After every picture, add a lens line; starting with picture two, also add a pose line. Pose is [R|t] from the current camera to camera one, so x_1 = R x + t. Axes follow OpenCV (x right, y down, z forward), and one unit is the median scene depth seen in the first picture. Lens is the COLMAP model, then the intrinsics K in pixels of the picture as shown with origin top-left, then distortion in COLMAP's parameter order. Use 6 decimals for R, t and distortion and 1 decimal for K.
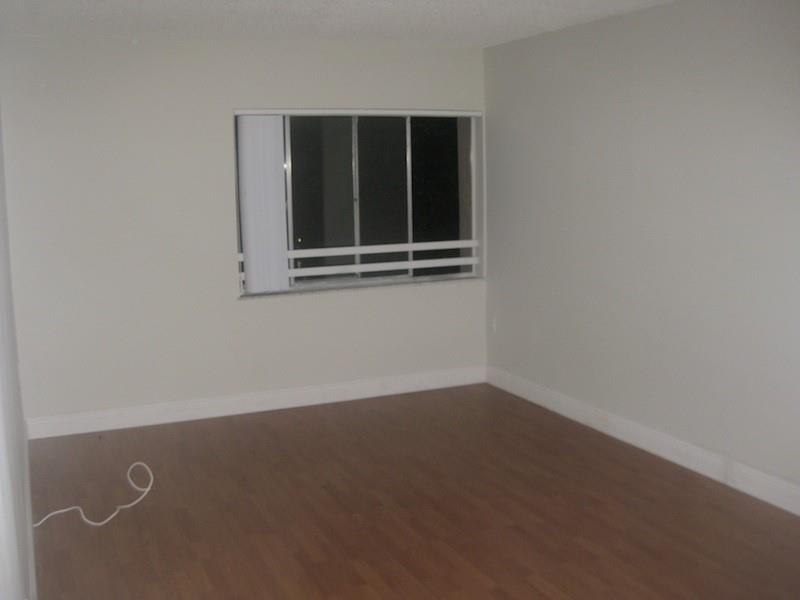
lens RADIAL K [[873.7, 0, 394.5], [0, 873.7, 298.2], [0, 0, 1]] dist [-0.136033, 0.000000]
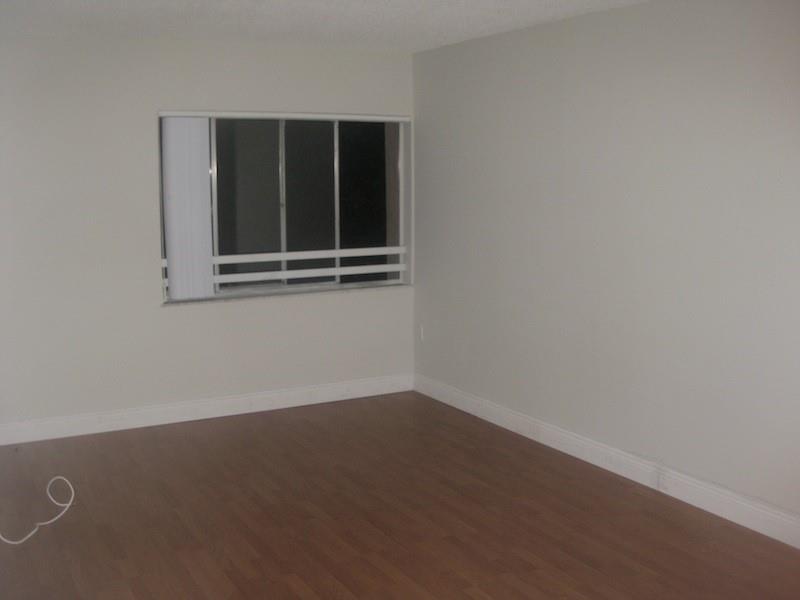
lens RADIAL K [[873.7, 0, 393.8], [0, 873.7, 293.3], [0, 0, 1]] dist [-0.136033, 0.000000]
pose [[0.995652, 0.002068, 0.093133, -0.011169], [-0.000827, 0.999910, -0.013368, -0.000434], [-0.093152, 0.013233, 0.995564, 0.014881]]
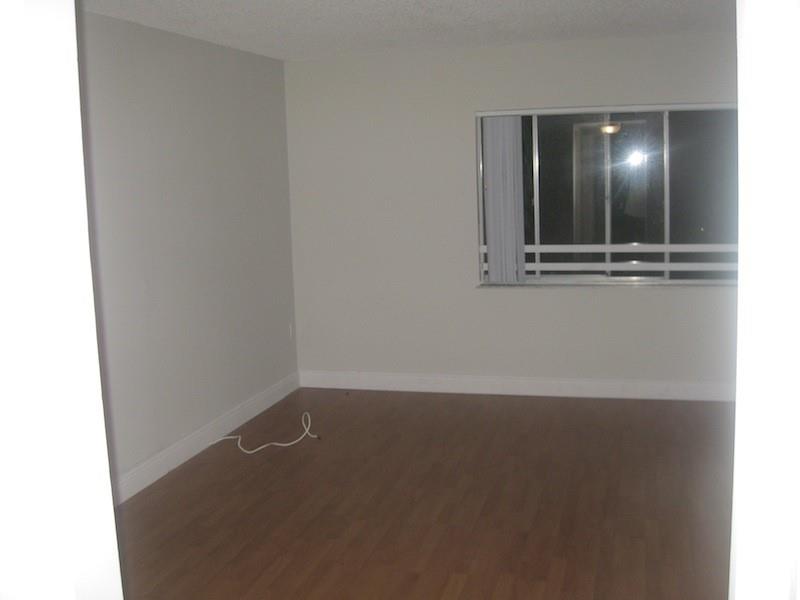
lens RADIAL K [[895.1, 0, 400.9], [0, 895.1, 304.8], [0, 0, 1]] dist [-0.154229, 0.000000]
pose [[0.776408, 0.089674, -0.623818, 0.437364], [-0.073952, 0.995950, 0.051128, -0.026896], [0.625877, 0.006437, 0.779895, 0.072882]]
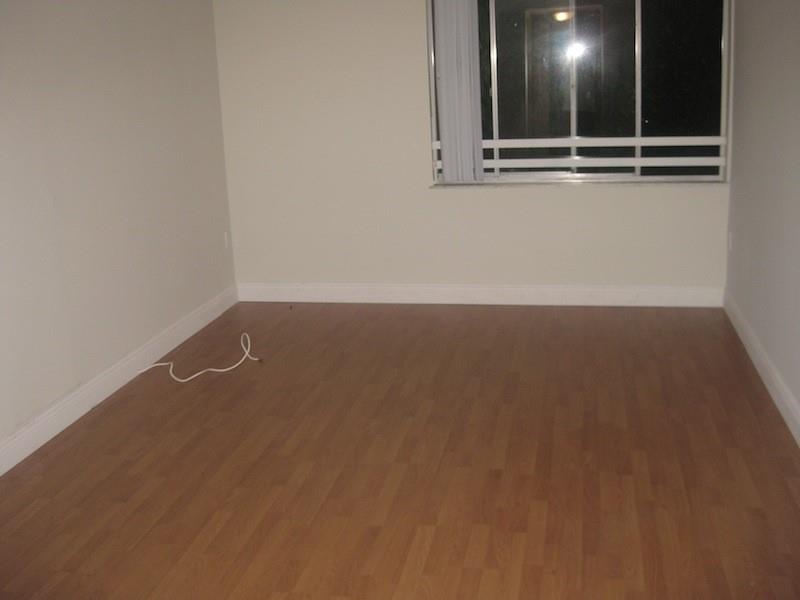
lens RADIAL K [[873.7, 0, 397.3], [0, 873.7, 301.9], [0, 0, 1]] dist [-0.136033, 0.000000]
pose [[0.814850, 0.139236, -0.562701, 0.358604], [-0.056338, 0.985151, 0.162185, -0.029032], [0.576928, -0.100455, 0.810594, 0.164480]]
